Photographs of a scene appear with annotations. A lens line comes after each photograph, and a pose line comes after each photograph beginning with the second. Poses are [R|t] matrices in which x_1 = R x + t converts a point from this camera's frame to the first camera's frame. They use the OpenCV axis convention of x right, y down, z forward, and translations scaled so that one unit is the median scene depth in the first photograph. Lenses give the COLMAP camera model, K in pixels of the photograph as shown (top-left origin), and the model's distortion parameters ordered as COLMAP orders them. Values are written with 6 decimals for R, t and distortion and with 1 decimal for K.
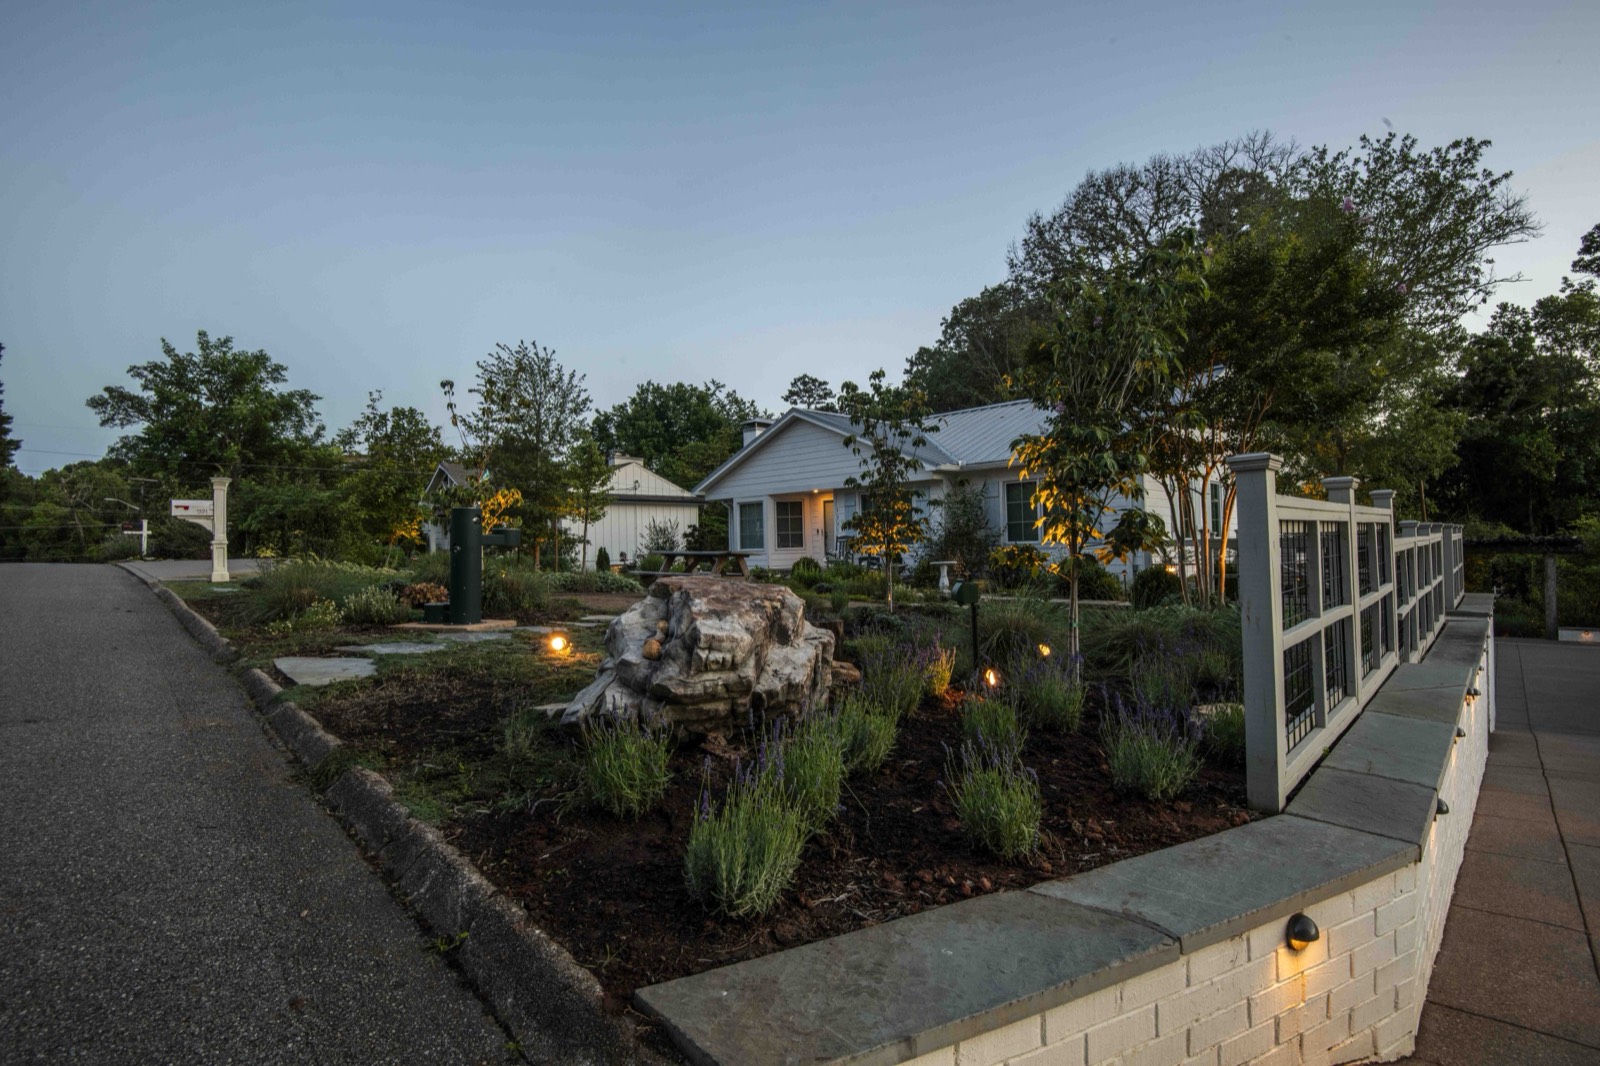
lens RADIAL K [[740.3, 0, 801.6], [0, 740.3, 536.0], [0, 0, 1]] dist [-0.000739, -0.000078]
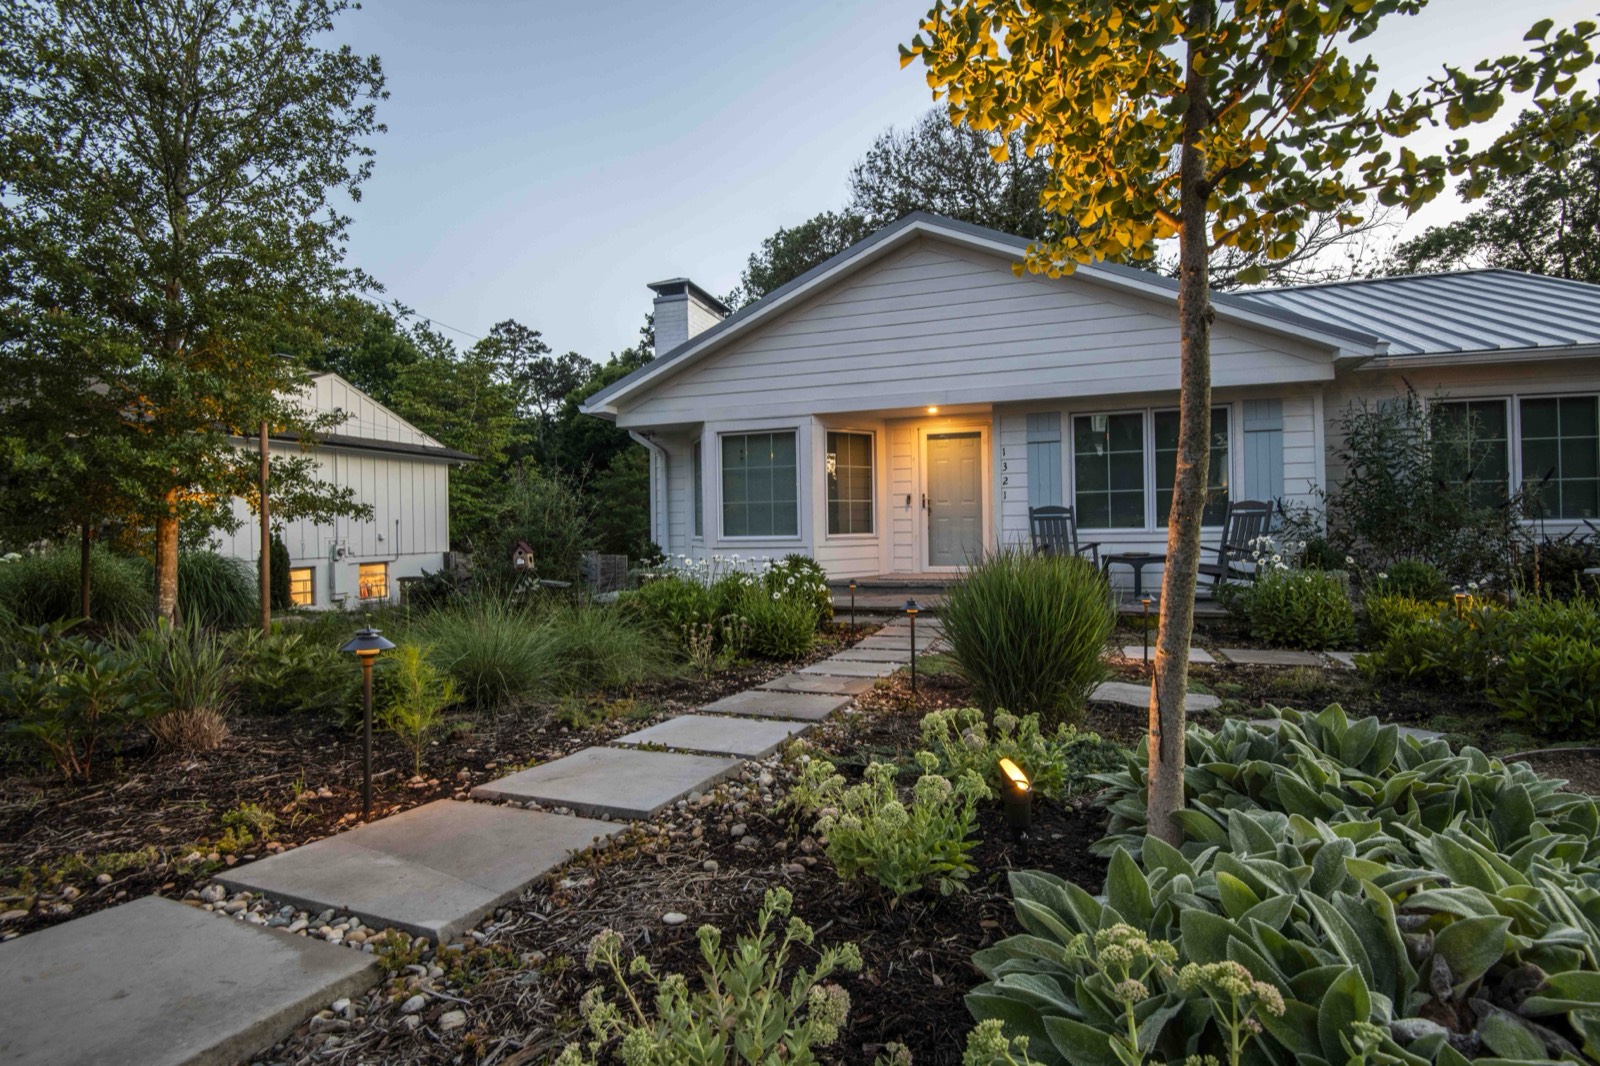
lens RADIAL K [[740.3, 0, 797.4], [0, 740.3, 527.6], [0, 0, 1]] dist [-0.000739, -0.000078]
pose [[0.901574, 0.008599, 0.432540, -0.149350], [-0.008993, 0.999959, -0.001134, 0.007851], [-0.432532, -0.002867, 0.901614, 0.367000]]
